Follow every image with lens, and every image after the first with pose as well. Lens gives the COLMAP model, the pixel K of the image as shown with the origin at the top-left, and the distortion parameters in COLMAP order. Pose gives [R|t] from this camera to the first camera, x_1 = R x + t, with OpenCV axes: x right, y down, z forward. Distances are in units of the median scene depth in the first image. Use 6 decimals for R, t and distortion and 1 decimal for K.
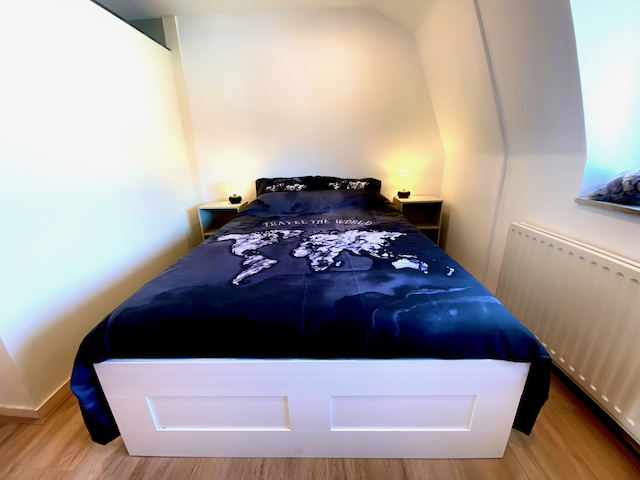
lens RADIAL K [[257.8, 0, 320.0], [0, 257.8, 240.0], [0, 0, 1]] dist [0.000641, -0.000040]
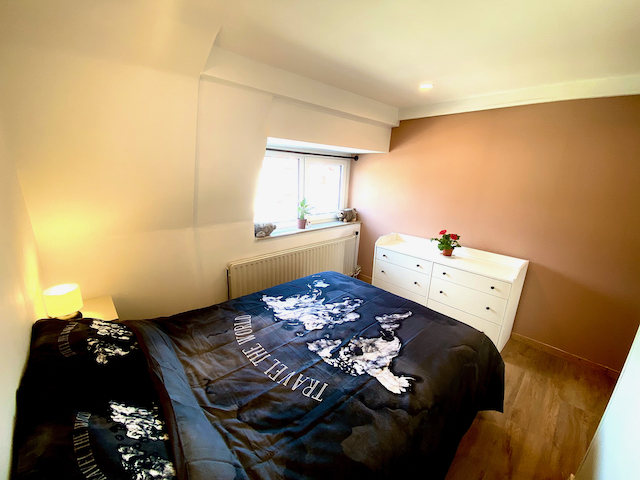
lens RADIAL K [[257.8, 0, 320.0], [0, 257.8, 240.0], [0, 0, 1]] dist [0.000641, -0.000040]
pose [[-0.699928, -0.173392, 0.692847, -0.738937], [0.215913, 0.873323, 0.436678, -0.824757], [-0.680796, 0.455238, -0.573825, 1.591438]]
